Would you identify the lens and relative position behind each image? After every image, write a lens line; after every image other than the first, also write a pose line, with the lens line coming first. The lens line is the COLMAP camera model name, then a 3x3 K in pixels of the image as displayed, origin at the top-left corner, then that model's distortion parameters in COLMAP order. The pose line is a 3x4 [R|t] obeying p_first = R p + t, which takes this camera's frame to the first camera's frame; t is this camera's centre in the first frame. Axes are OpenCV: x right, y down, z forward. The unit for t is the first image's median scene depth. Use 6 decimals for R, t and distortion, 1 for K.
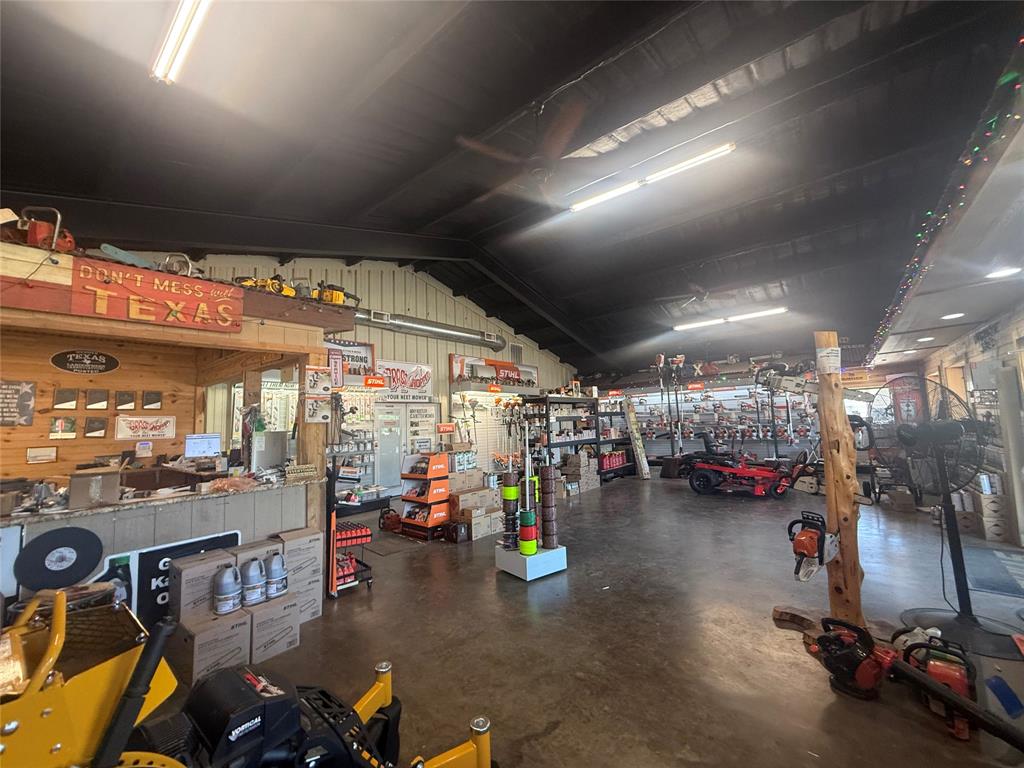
lens RADIAL K [[410.6, 0, 509.1], [0, 410.6, 382.0], [0, 0, 1]] dist [-0.002742, 0.000575]
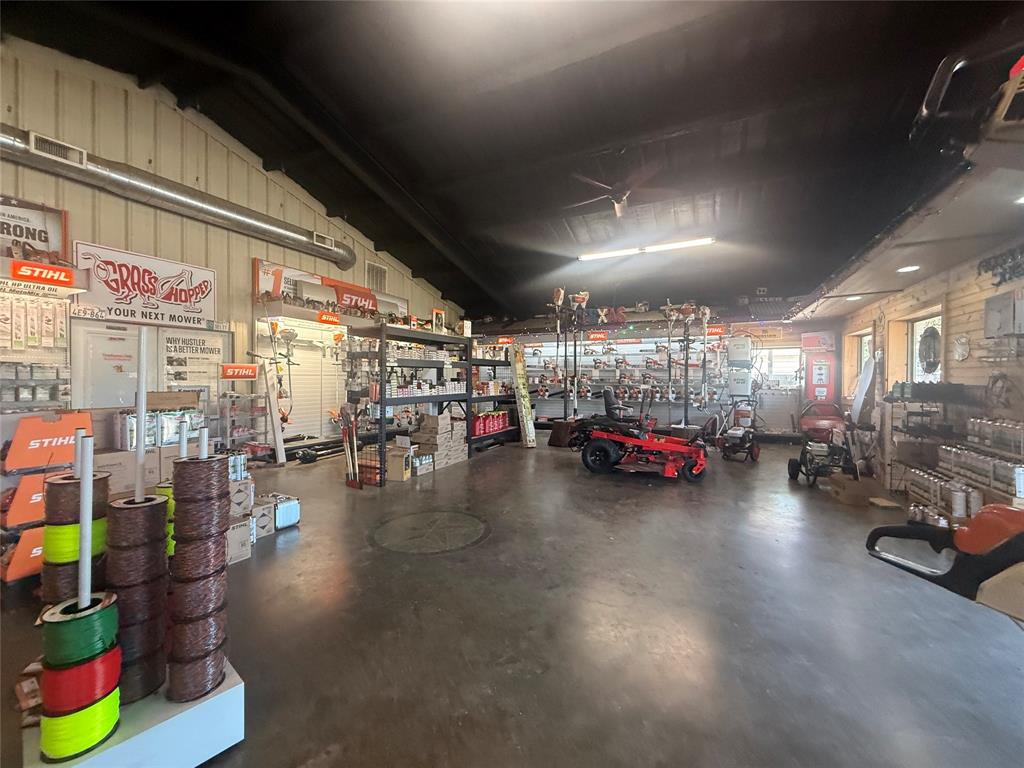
lens RADIAL K [[410.6, 0, 510.1], [0, 410.6, 382.5], [0, 0, 1]] dist [-0.002742, 0.000575]
pose [[0.973169, 0.038691, 0.226814, 0.141356], [-0.062313, 0.993241, 0.097925, 0.048038], [-0.221492, -0.109431, 0.969003, 0.327877]]
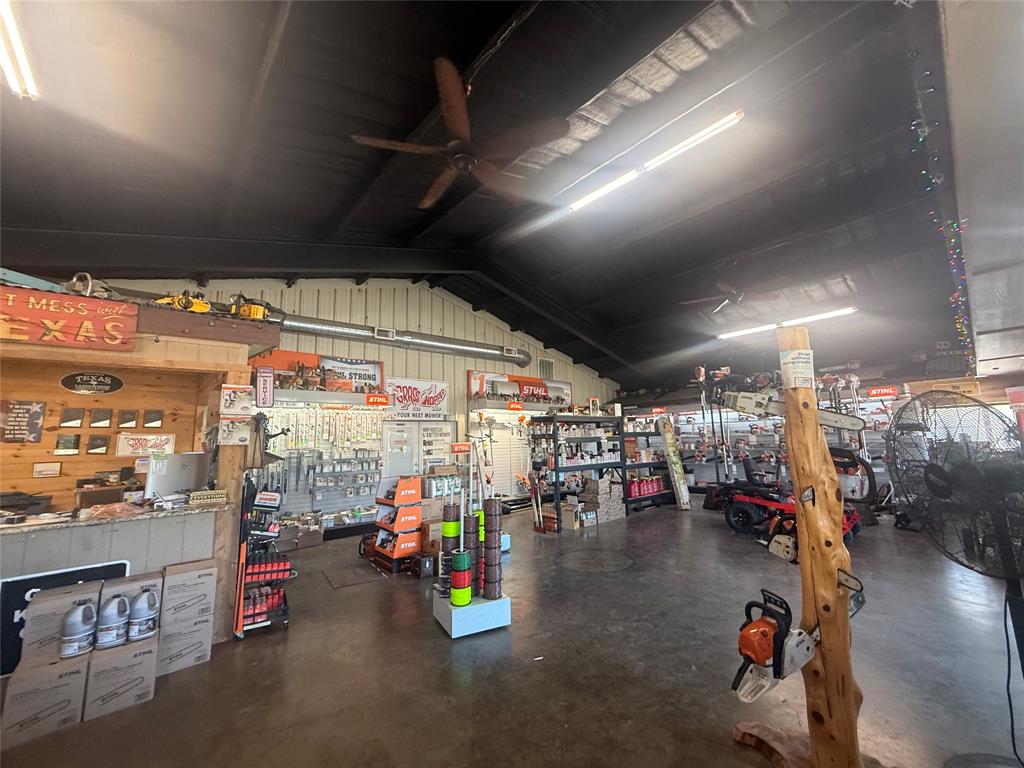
lens RADIAL K [[410.6, 0, 509.0], [0, 410.6, 381.9], [0, 0, 1]] dist [-0.002742, 0.000575]
pose [[0.985047, -0.011972, -0.171868, 0.147522], [0.005074, 0.999166, -0.040516, -0.001881], [0.172210, 0.039039, 0.984286, 0.083738]]
